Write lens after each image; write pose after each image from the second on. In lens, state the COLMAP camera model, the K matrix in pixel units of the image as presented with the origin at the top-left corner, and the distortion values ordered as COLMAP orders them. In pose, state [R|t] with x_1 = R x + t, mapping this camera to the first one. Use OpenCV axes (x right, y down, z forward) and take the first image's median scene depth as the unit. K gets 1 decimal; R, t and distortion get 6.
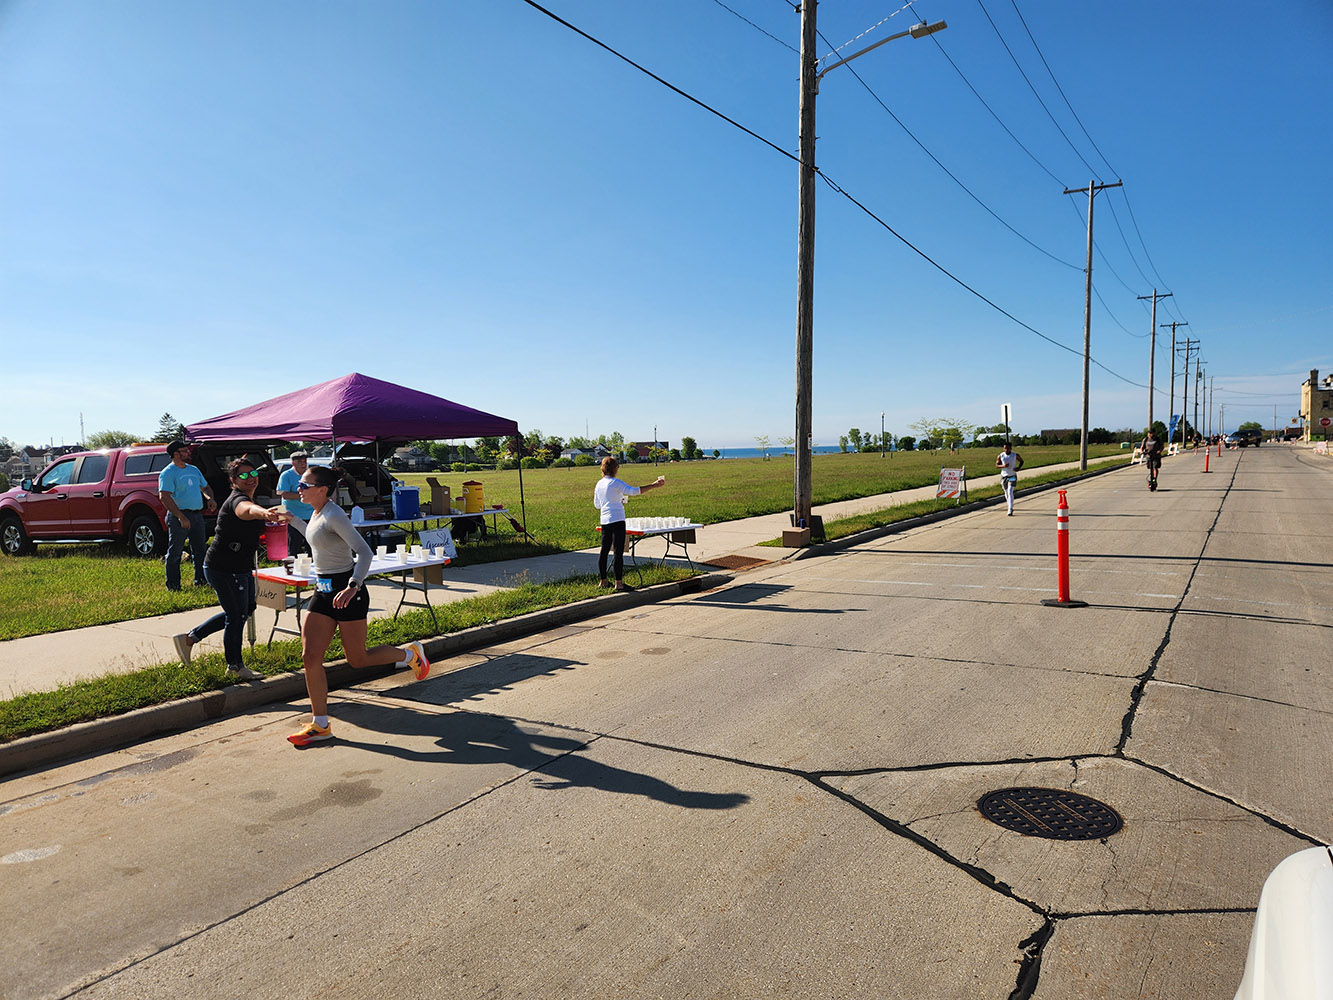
lens RADIAL K [[898.1, 0, 661.6], [0, 898.1, 512.9], [0, 0, 1]] dist [0.004630, -0.011474]
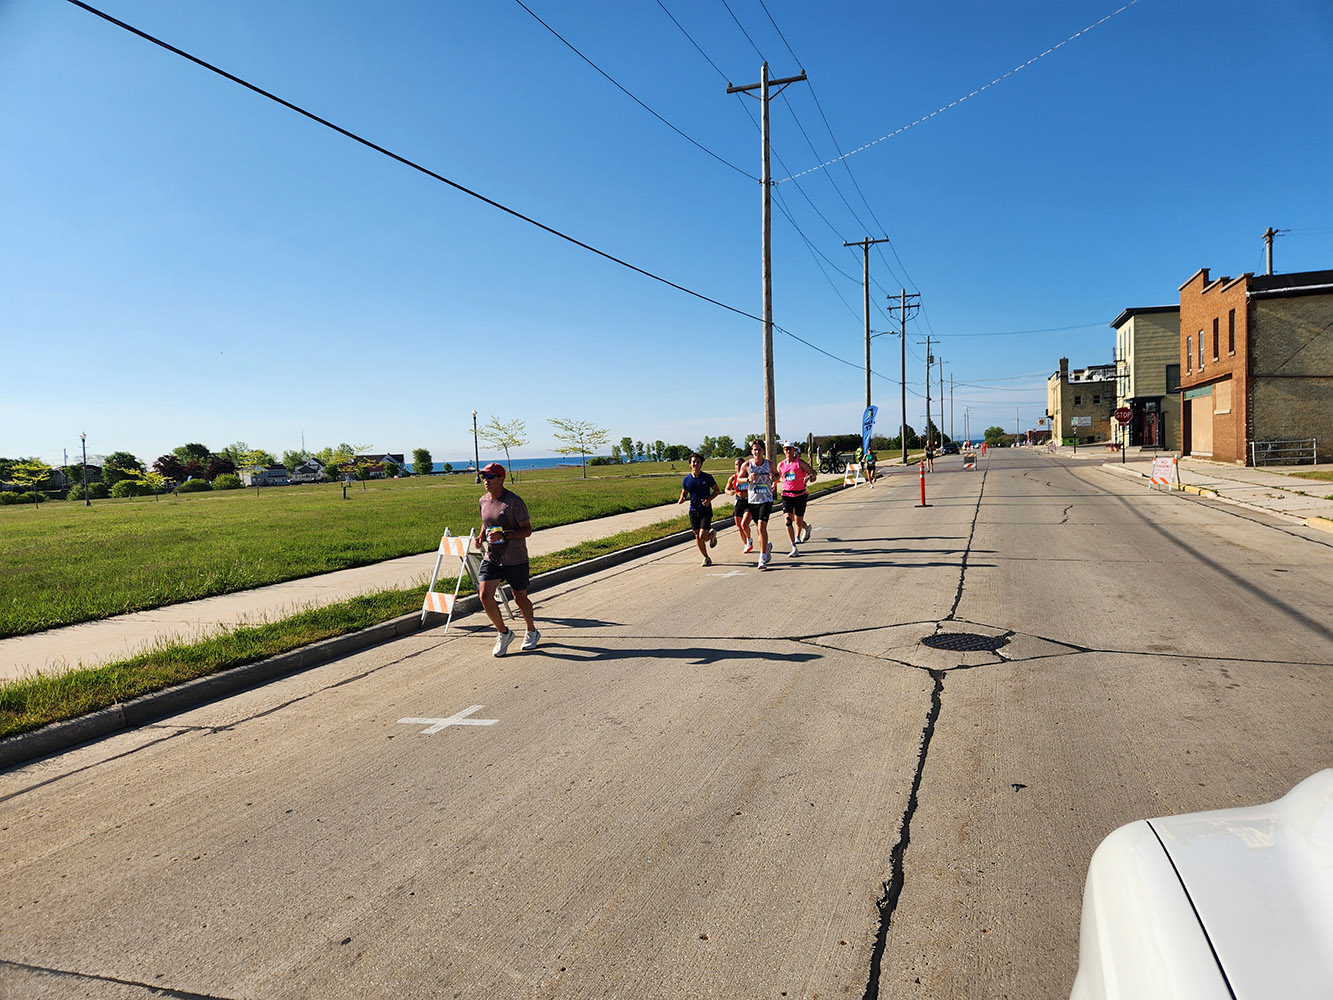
lens RADIAL K [[898.1, 0, 670.9], [0, 898.1, 493.4], [0, 0, 1]] dist [0.004630, -0.011474]
pose [[0.972631, -0.026009, 0.230894, 0.172380], [0.033340, 0.999054, -0.027905, -0.024021], [-0.229950, 0.034839, 0.972579, 0.265921]]
